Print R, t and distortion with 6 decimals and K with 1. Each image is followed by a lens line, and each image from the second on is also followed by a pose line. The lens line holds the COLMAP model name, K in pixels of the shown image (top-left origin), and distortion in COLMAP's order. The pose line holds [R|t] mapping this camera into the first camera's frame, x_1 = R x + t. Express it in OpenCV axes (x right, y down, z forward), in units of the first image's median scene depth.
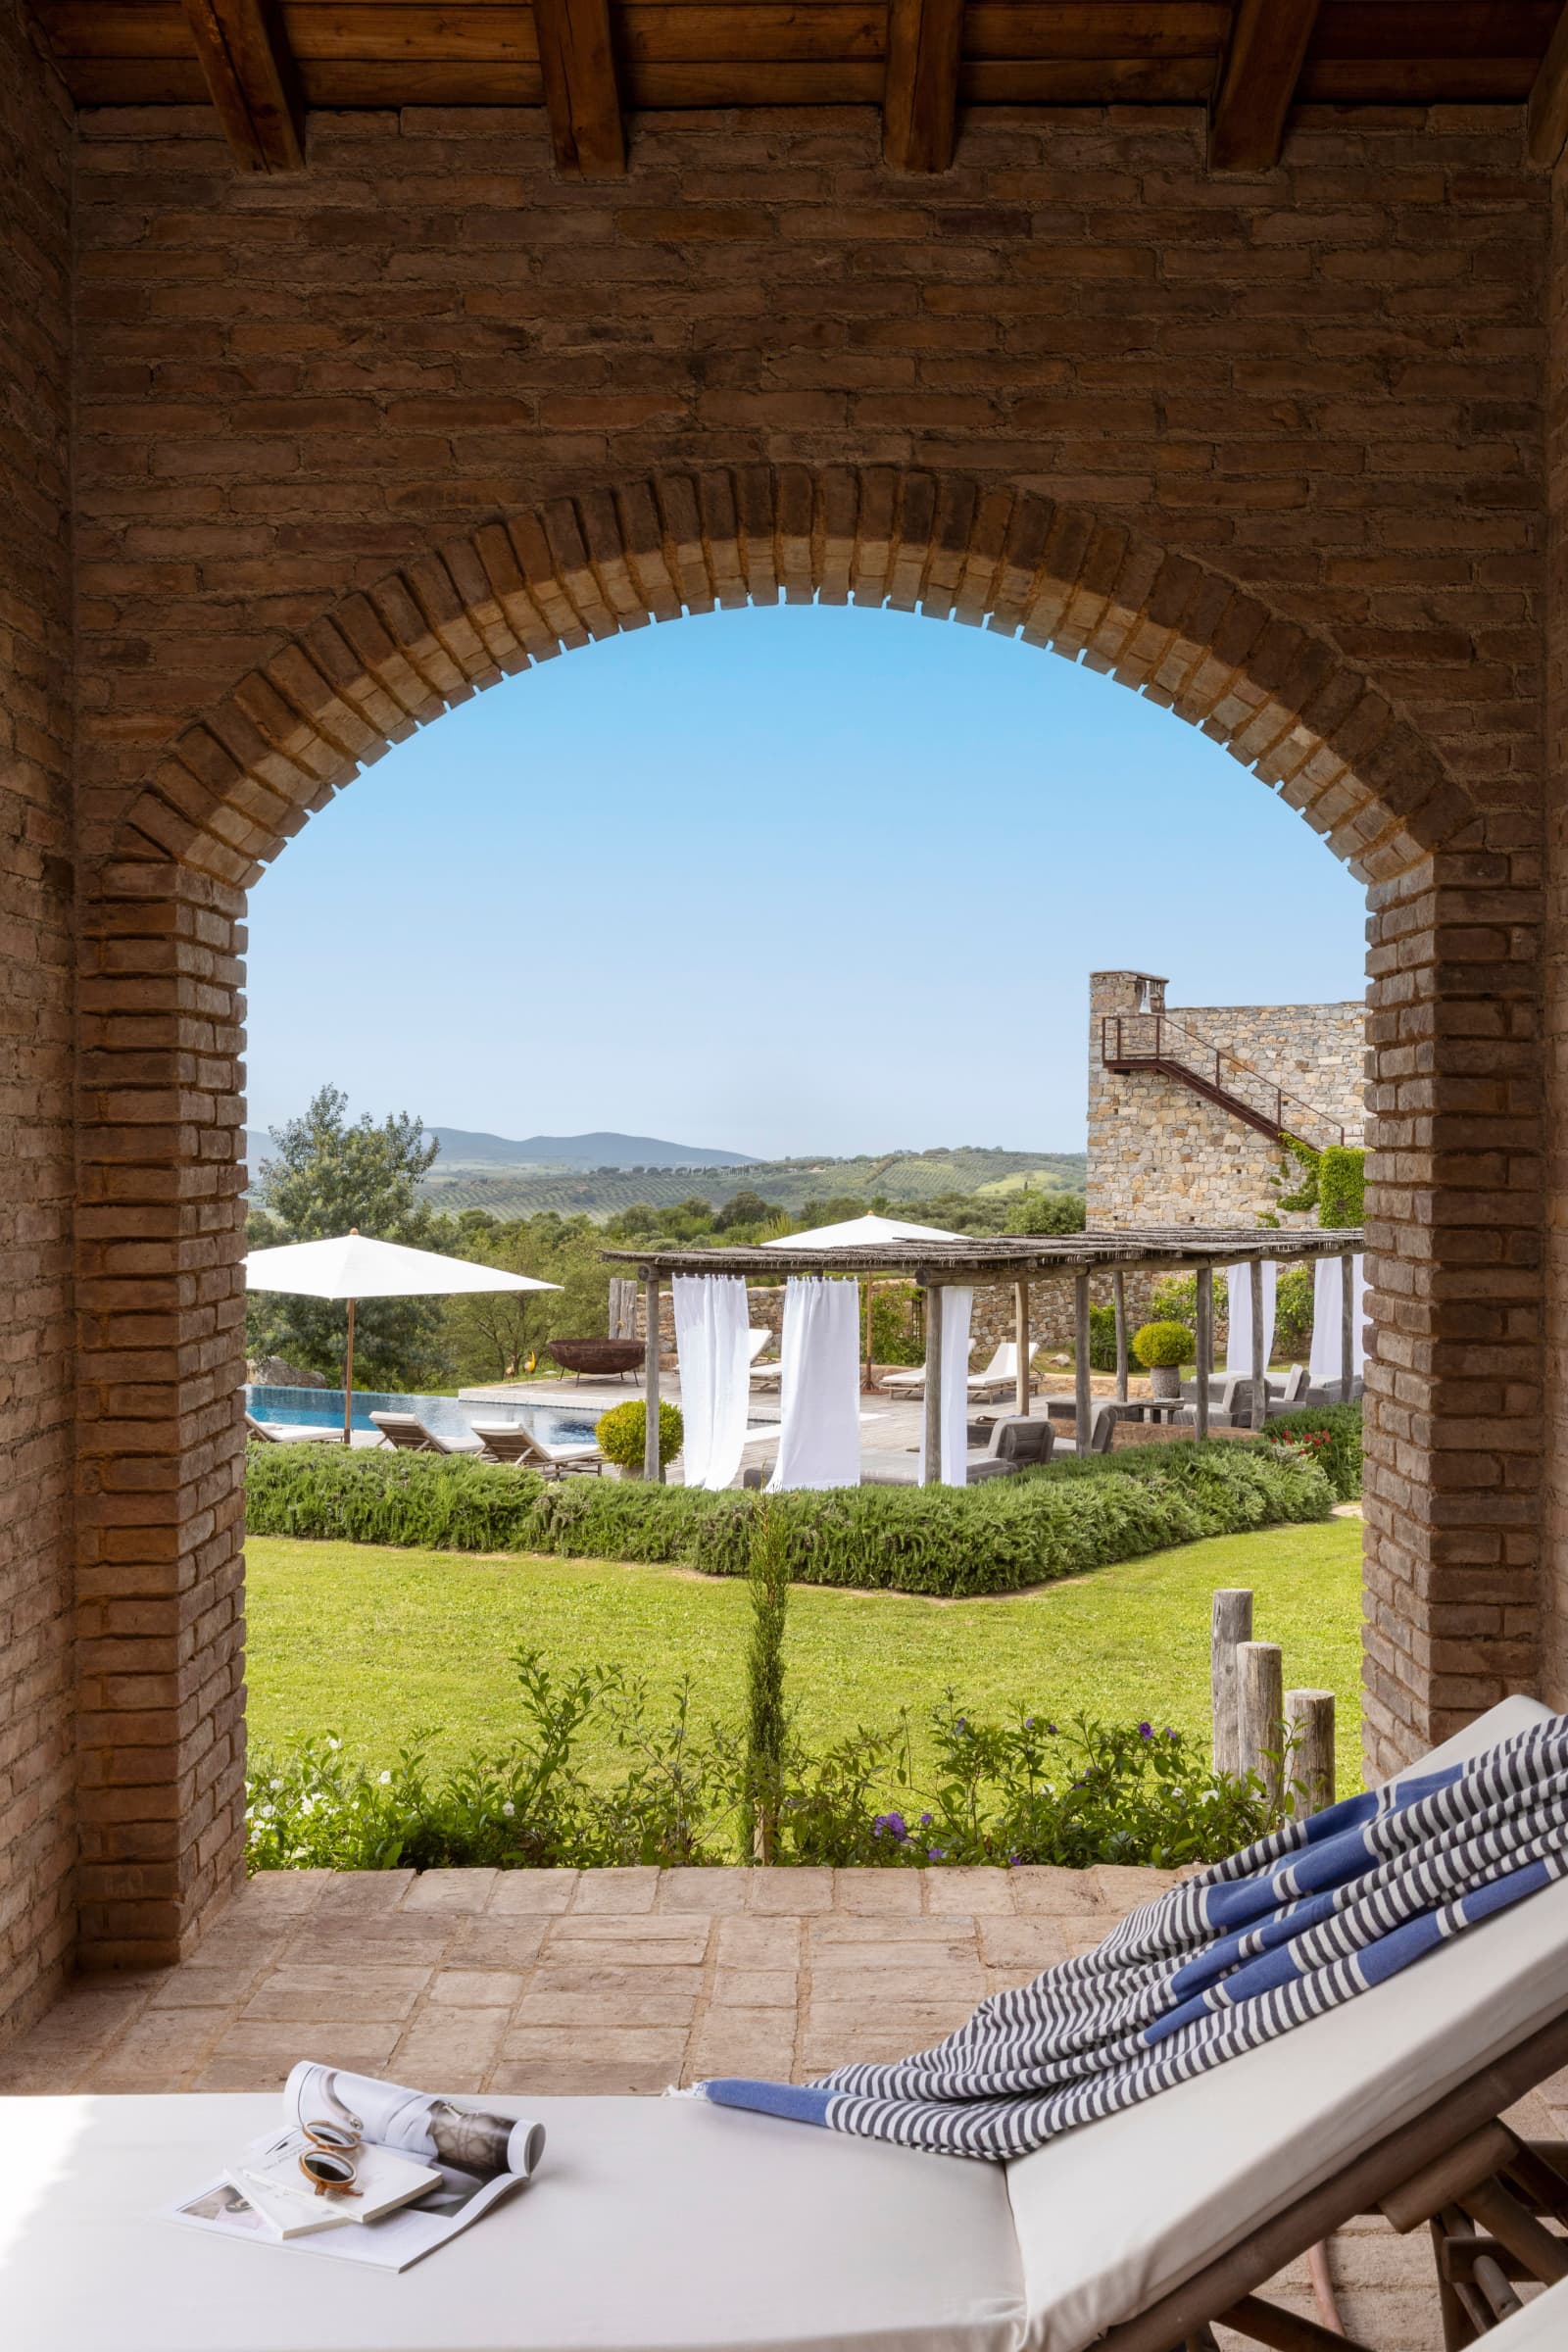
lens RADIAL K [[3431.8, 0, 784.0], [0, 3431.8, 1176.0], [0, 0, 1]] dist [0.323960, -0.004900]
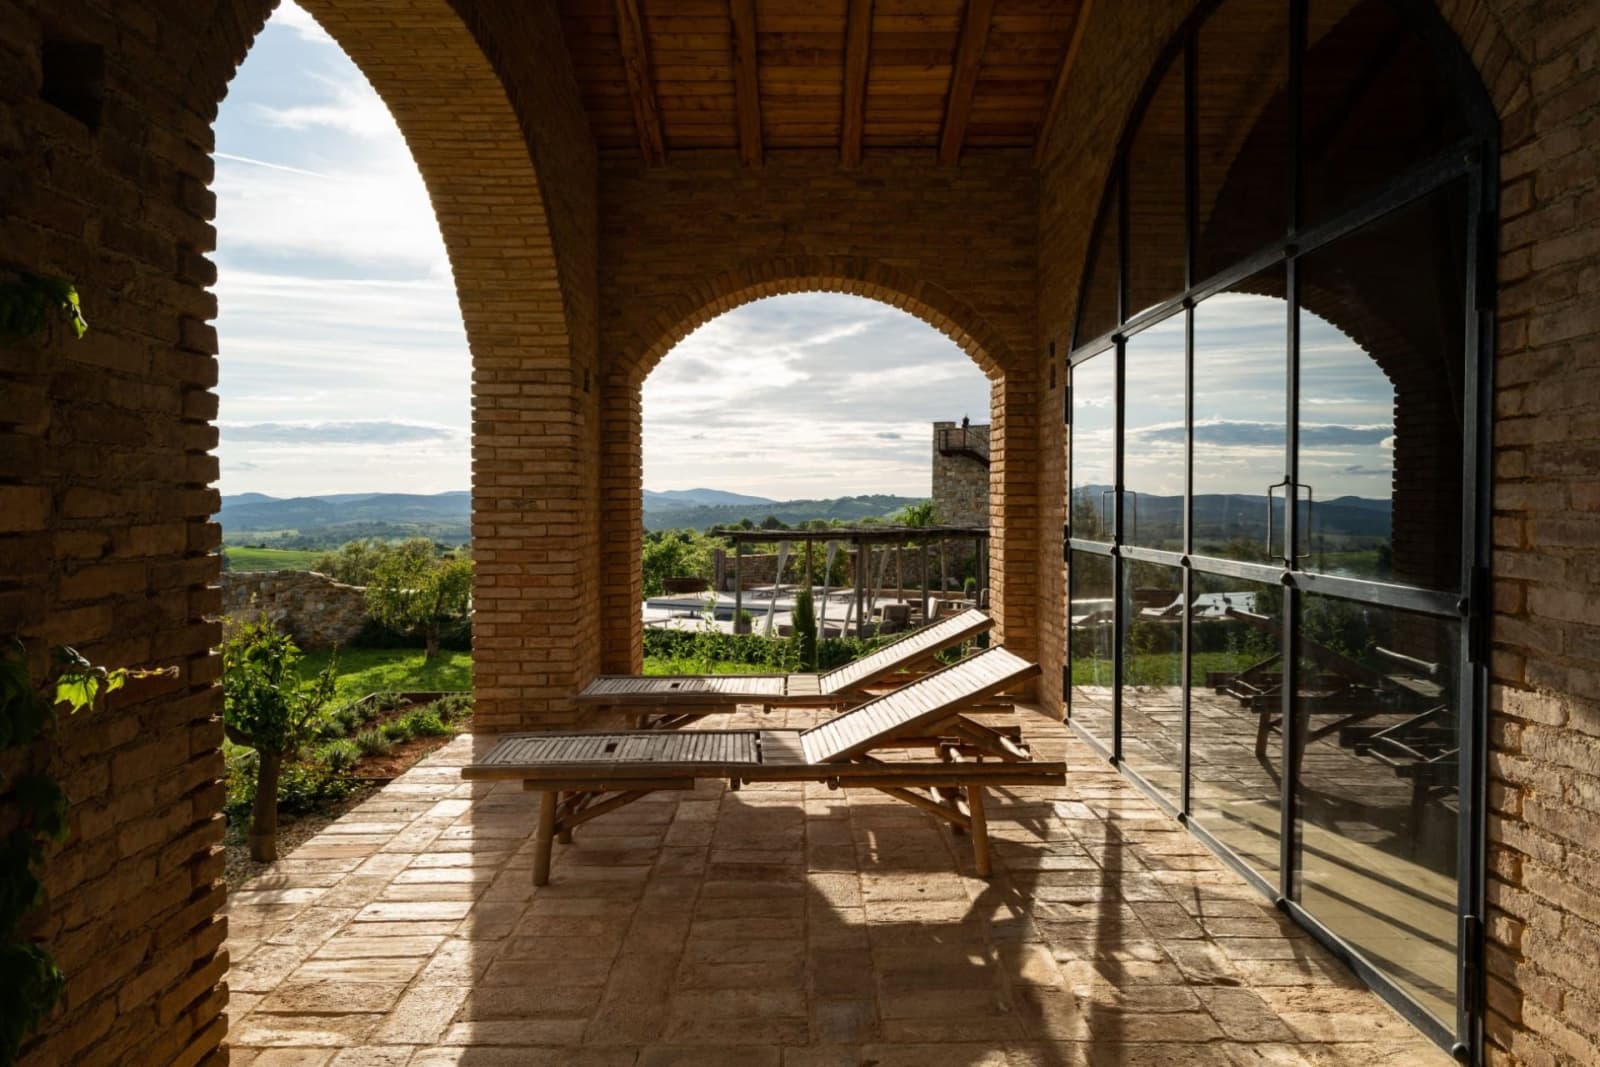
lens RADIAL K [[2334.5, 0, 798.5], [0, 2334.5, 596.0], [0, 0, 1]] dist [0.323960, -0.004900]
pose [[0.999890, -0.003981, 0.014277, -0.044973], [0.003704, 0.999806, 0.019363, 0.078249], [-0.014351, -0.019308, 0.999711, -1.252843]]
